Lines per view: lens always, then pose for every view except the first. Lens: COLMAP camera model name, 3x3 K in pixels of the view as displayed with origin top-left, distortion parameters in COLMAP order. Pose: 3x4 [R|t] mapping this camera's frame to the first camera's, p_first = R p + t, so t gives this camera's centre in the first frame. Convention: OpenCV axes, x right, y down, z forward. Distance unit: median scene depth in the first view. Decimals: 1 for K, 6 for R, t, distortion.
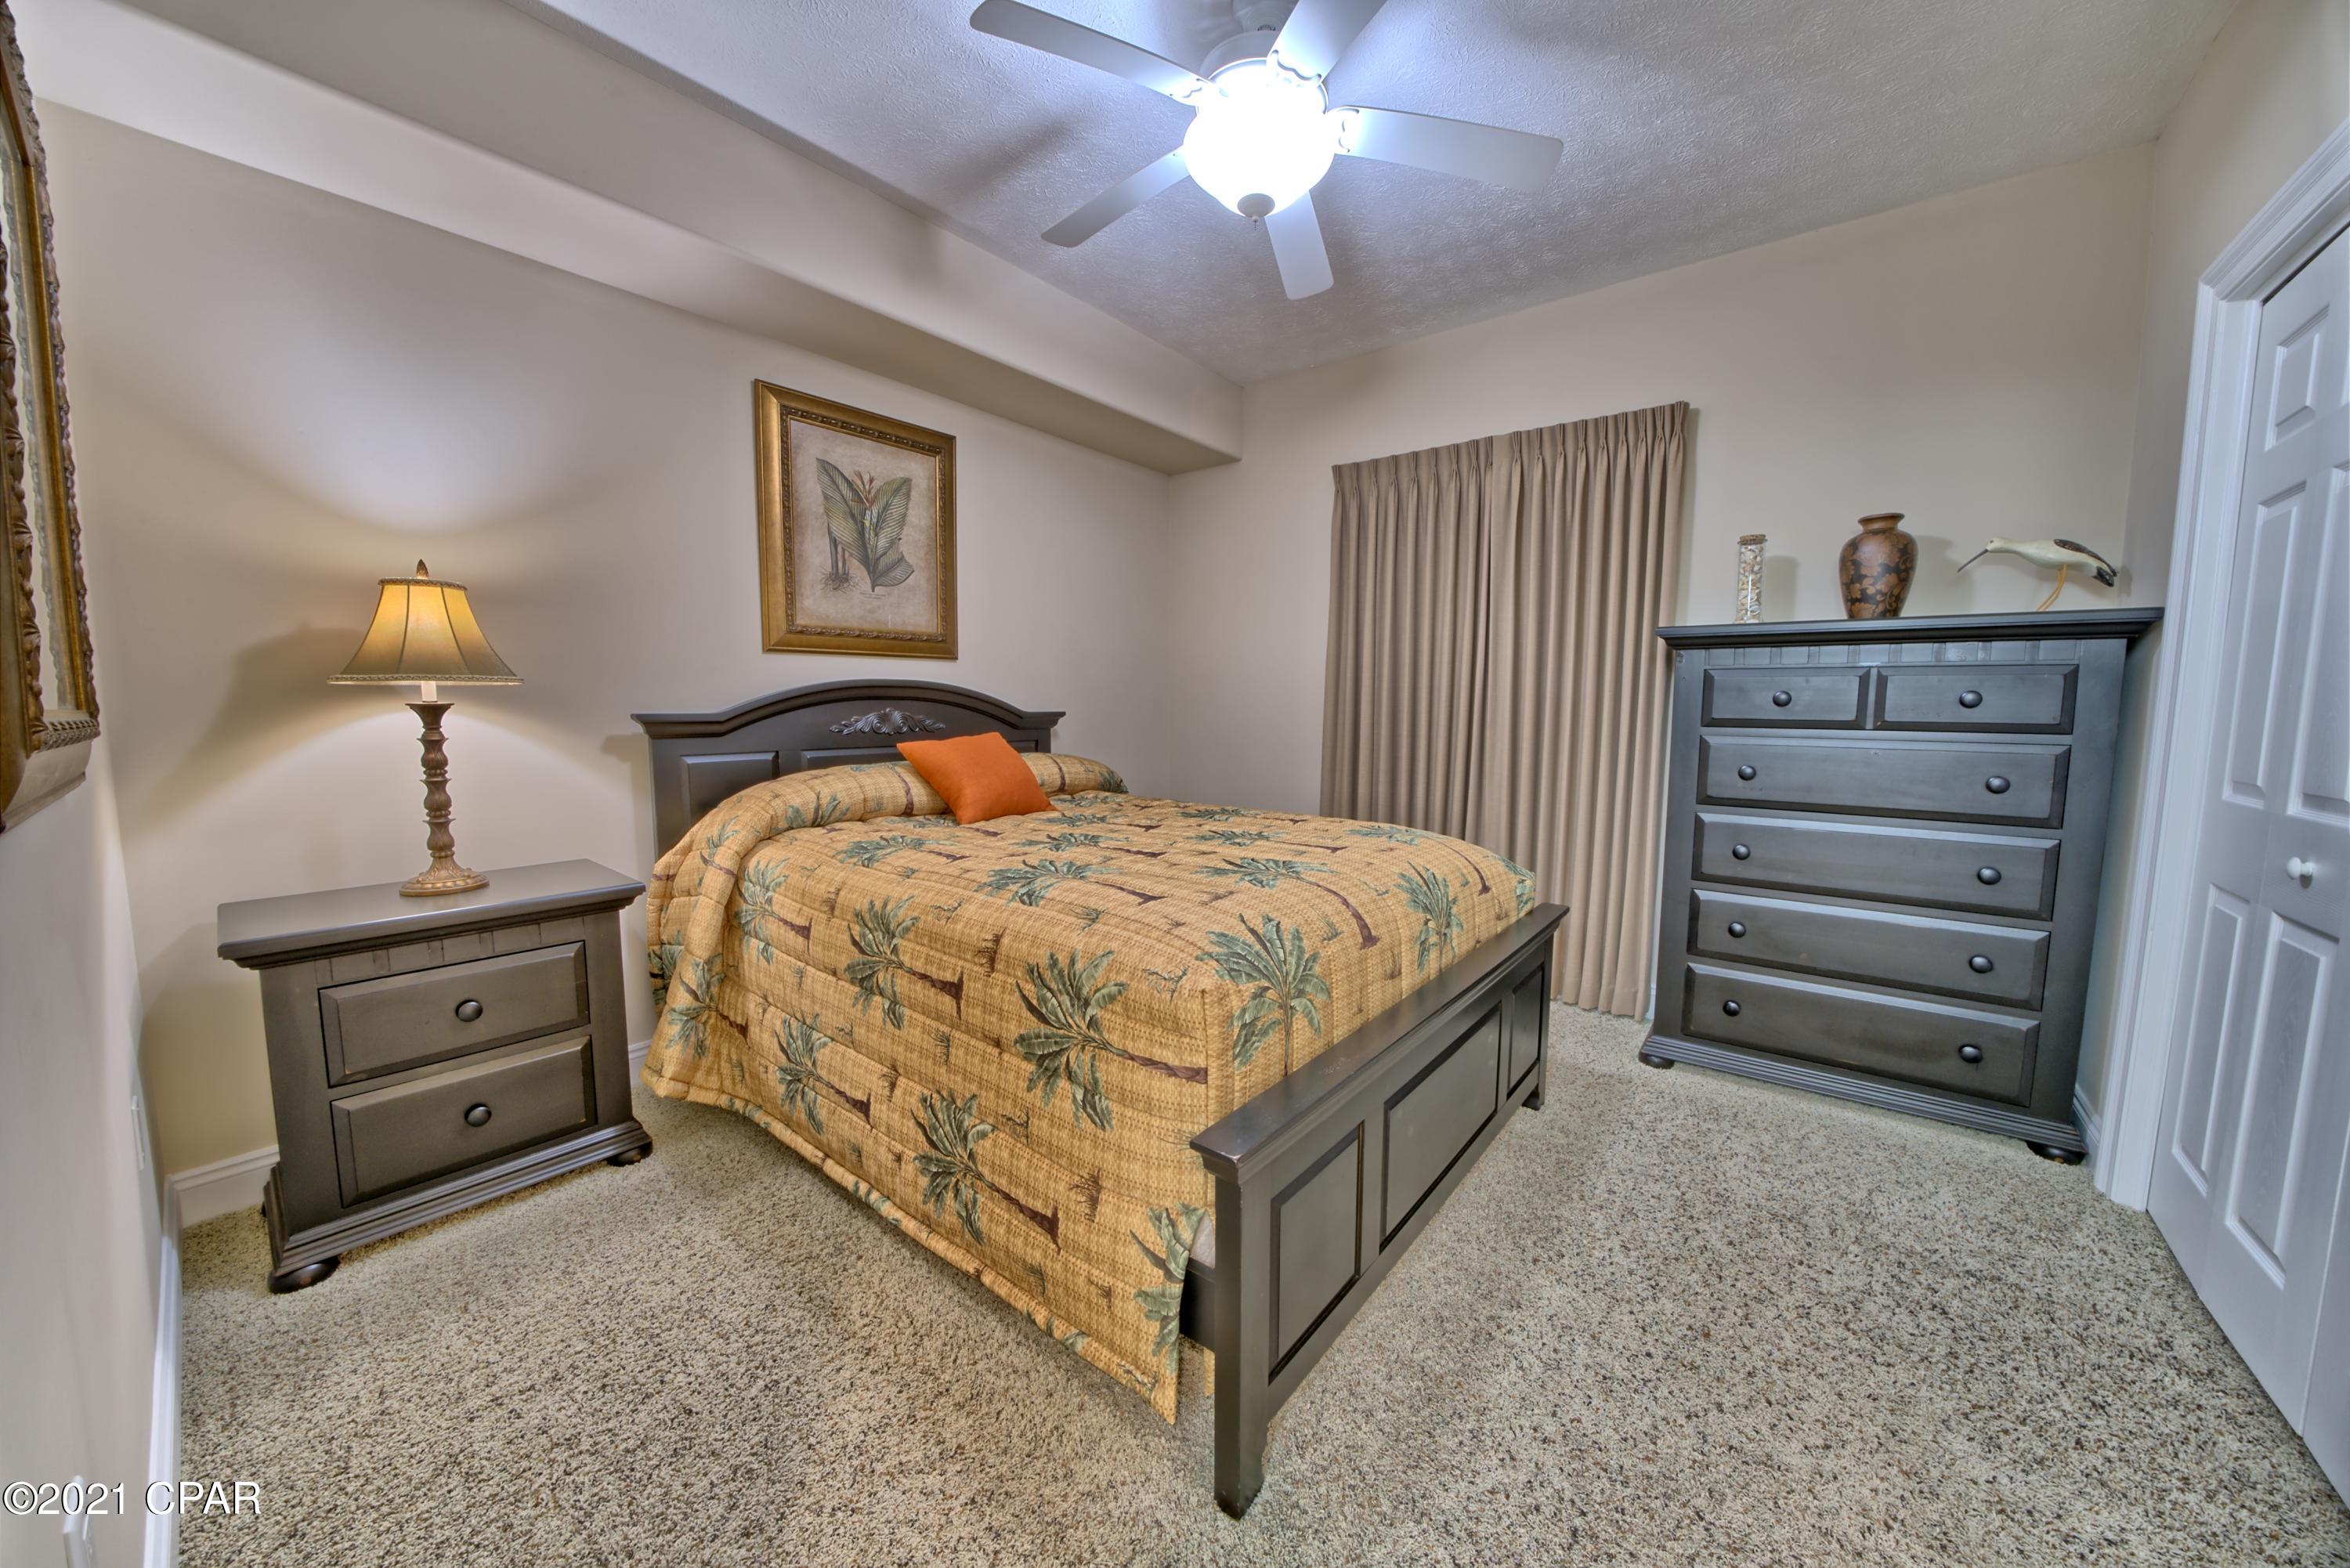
lens RADIAL K [[807.8, 0, 1158.2], [0, 807.8, 782.8], [0, 0, 1]] dist [-0.026534, 0.003123]
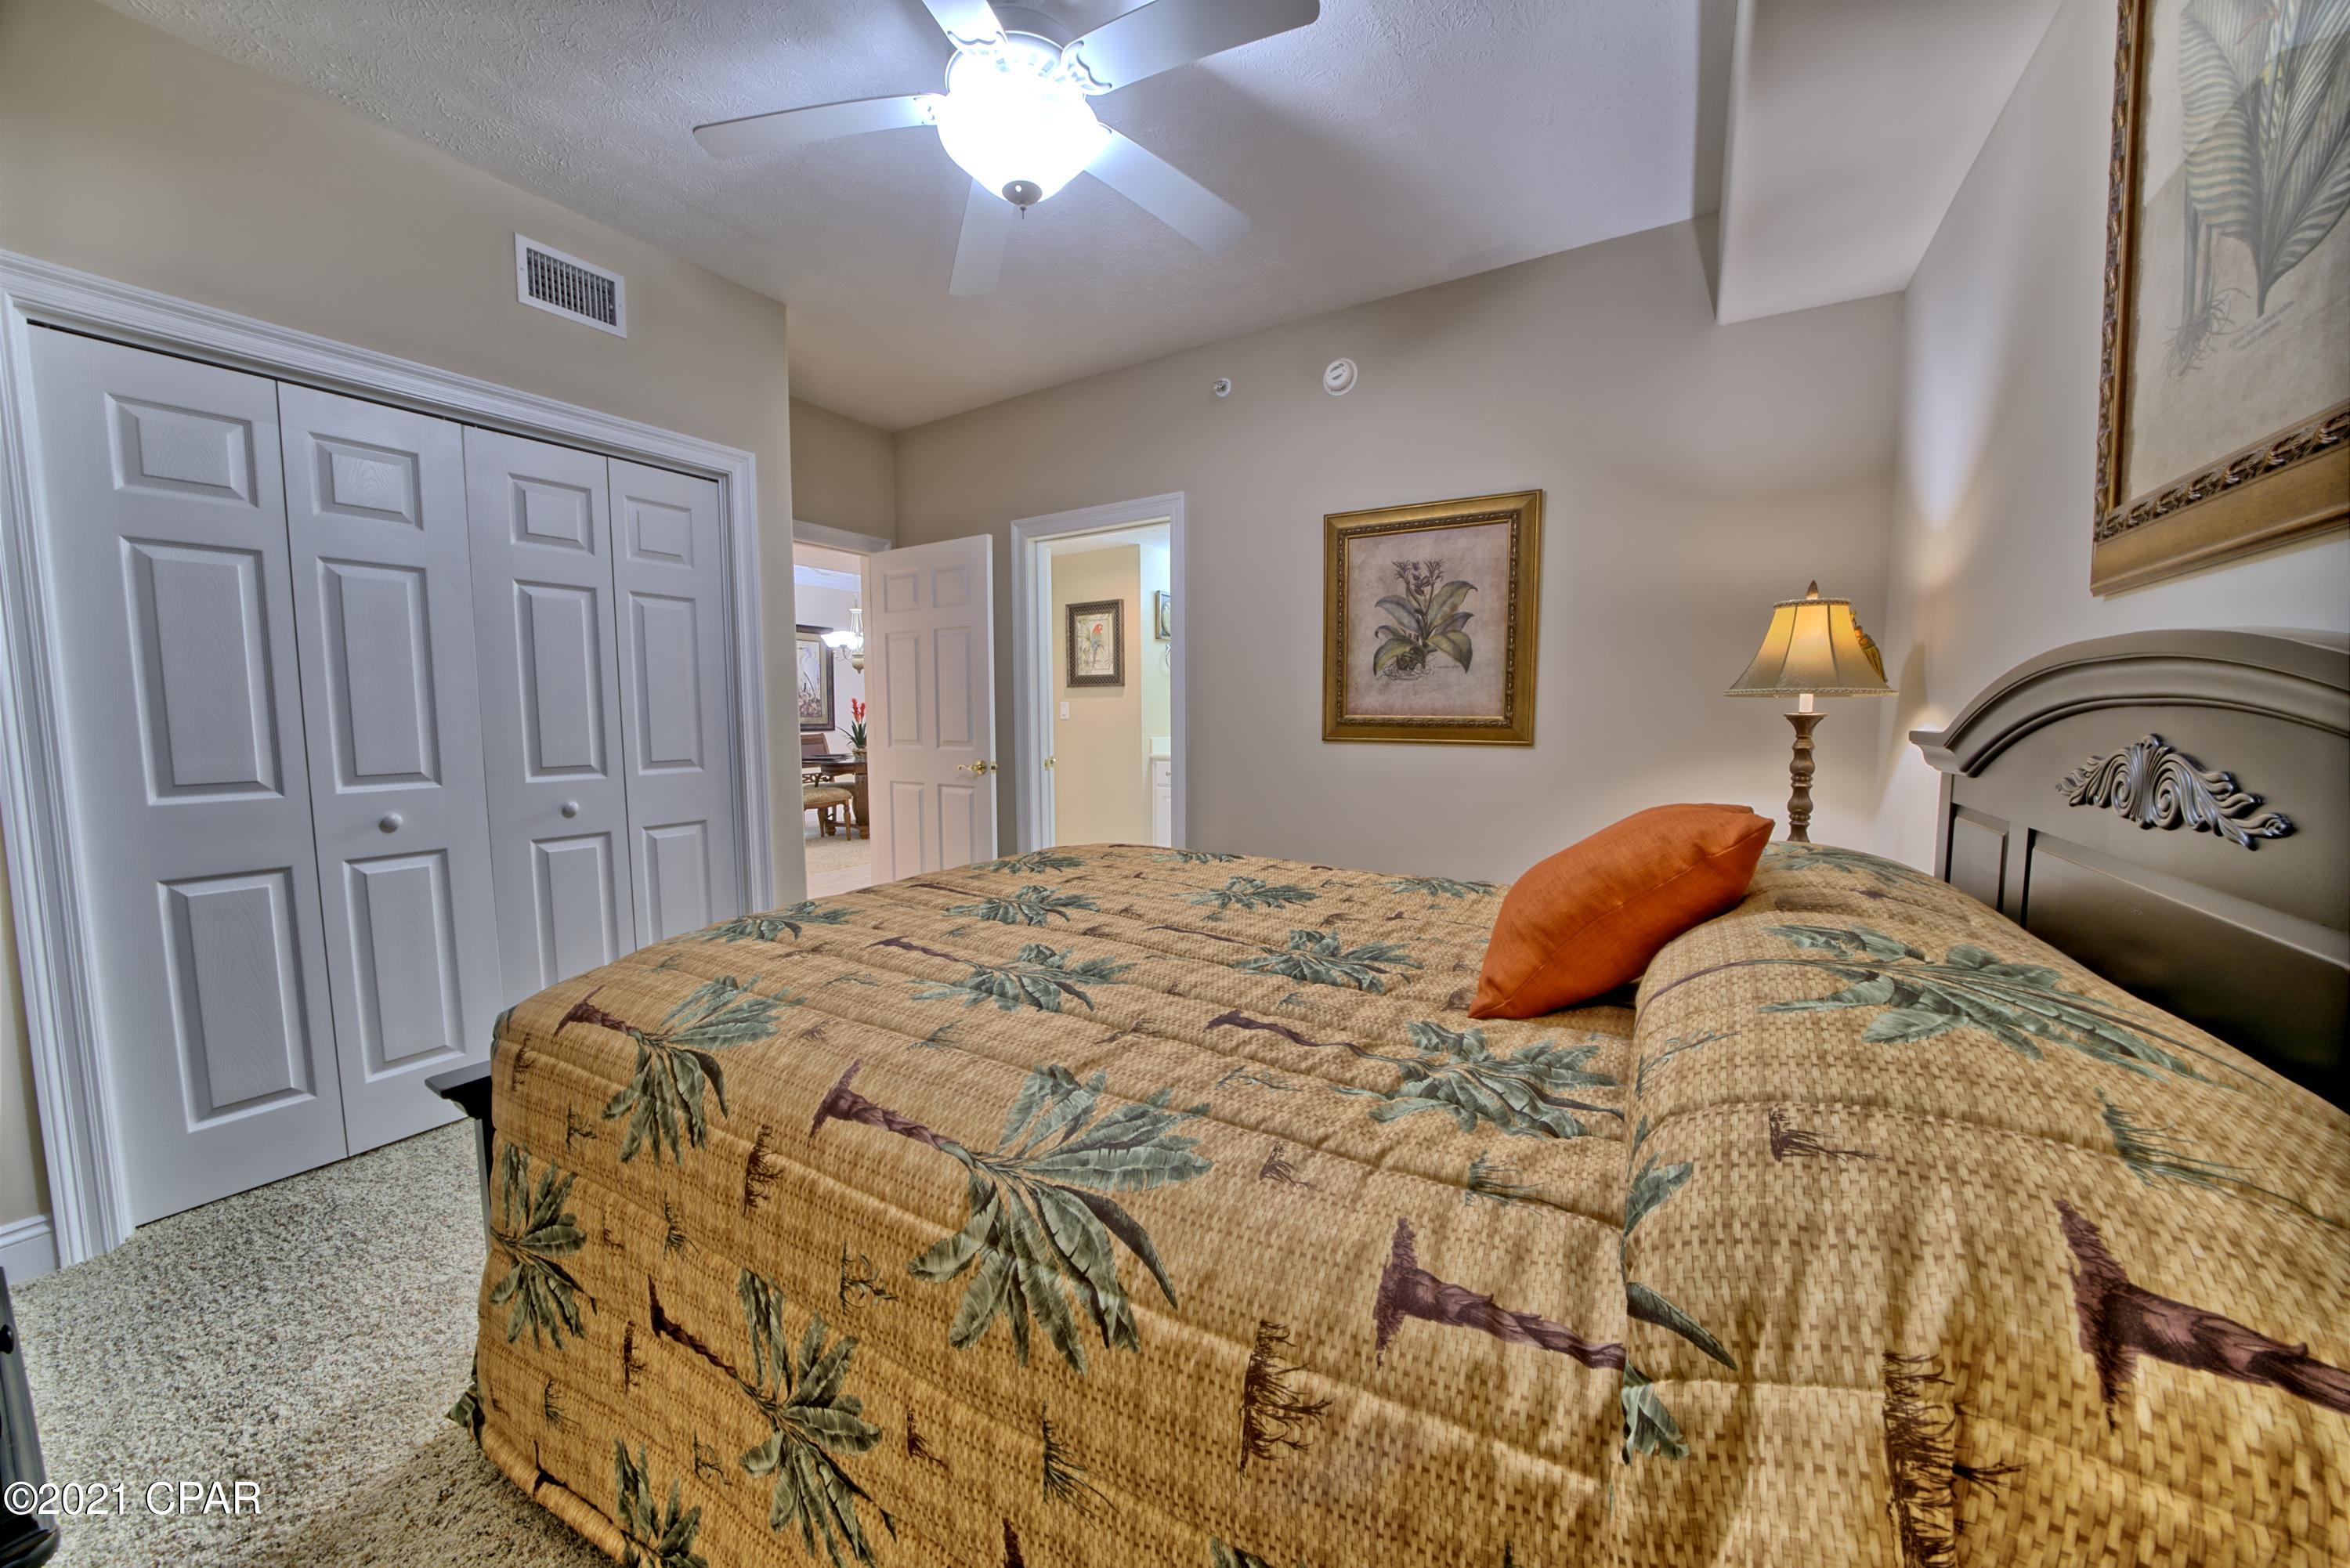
lens RADIAL K [[807.8, 0, 1174.7], [0, 807.8, 787.6], [0, 0, 1]] dist [-0.026534, 0.003123]
pose [[-0.991852, 0.006641, -0.127219, 0.047942], [-0.016632, 0.983343, 0.180995, -0.128560], [0.126302, 0.181636, -0.975221, 1.368759]]
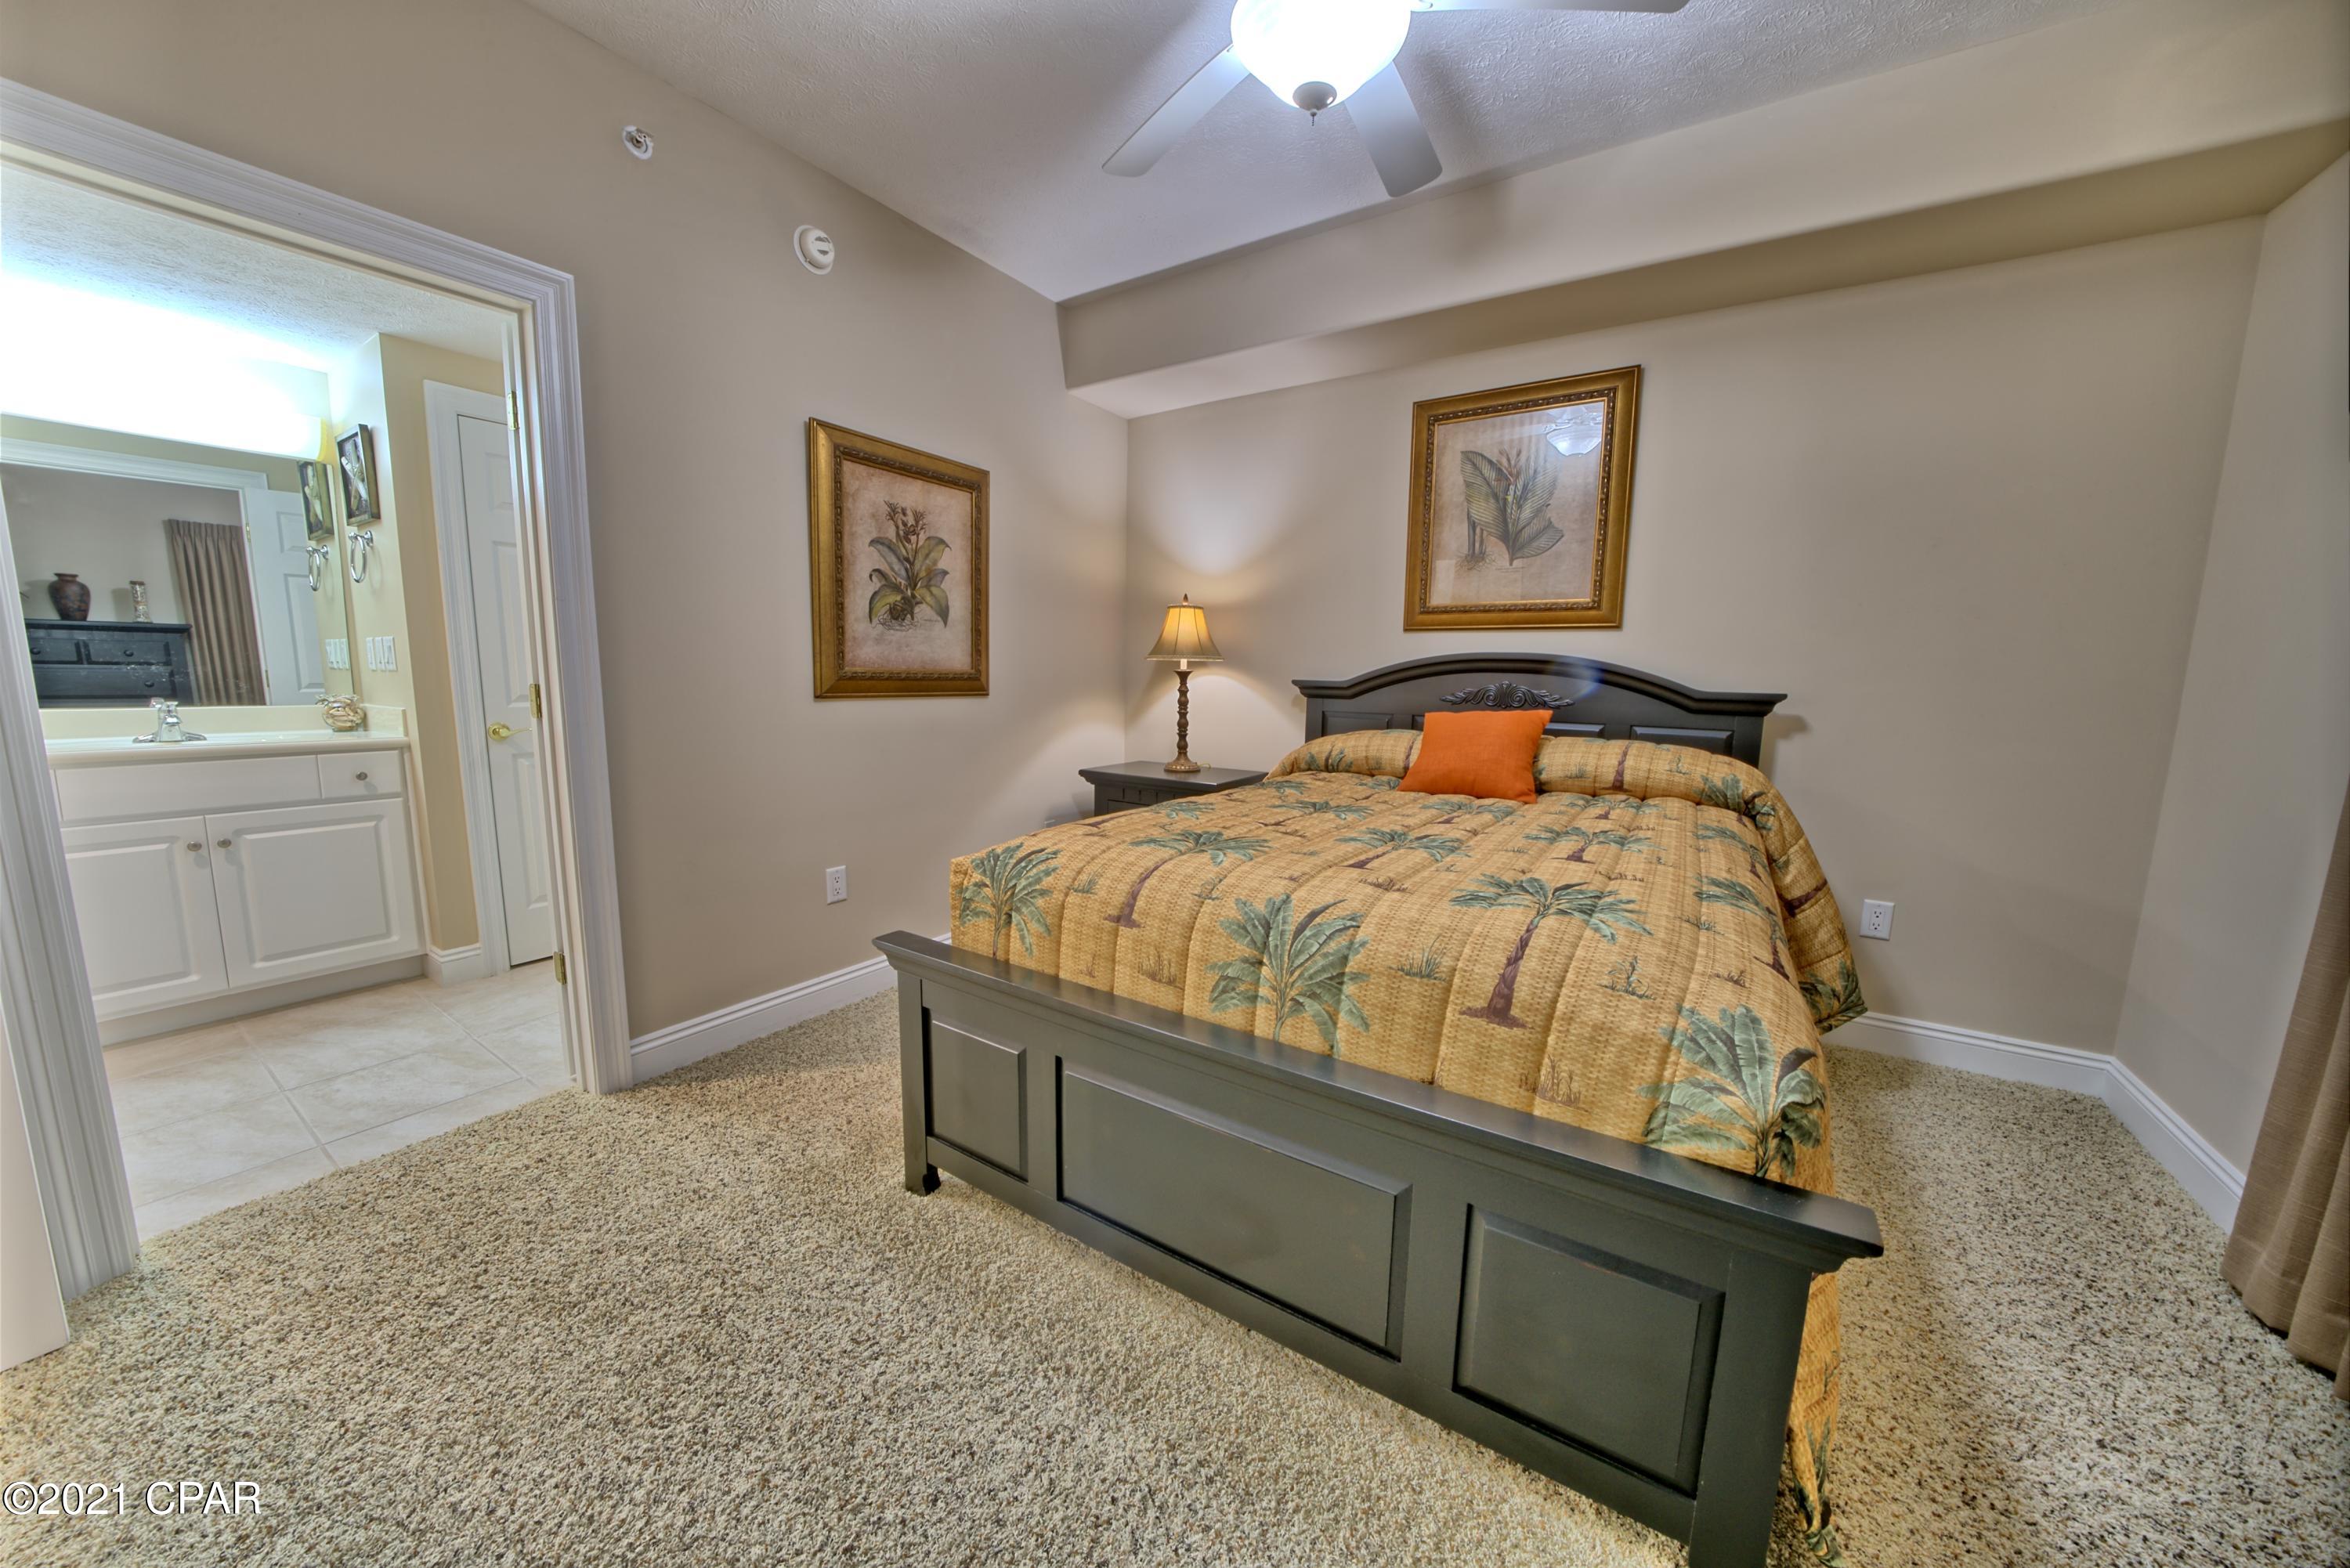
lens RADIAL K [[807.8, 0, 1167.9], [0, 807.8, 774.9], [0, 0, 1]] dist [-0.026534, 0.003123]
pose [[0.102207, 0.132381, -0.985915, 0.695000], [-0.110362, 0.986496, 0.121018, -0.058240], [0.988622, 0.096438, 0.115437, 0.533712]]
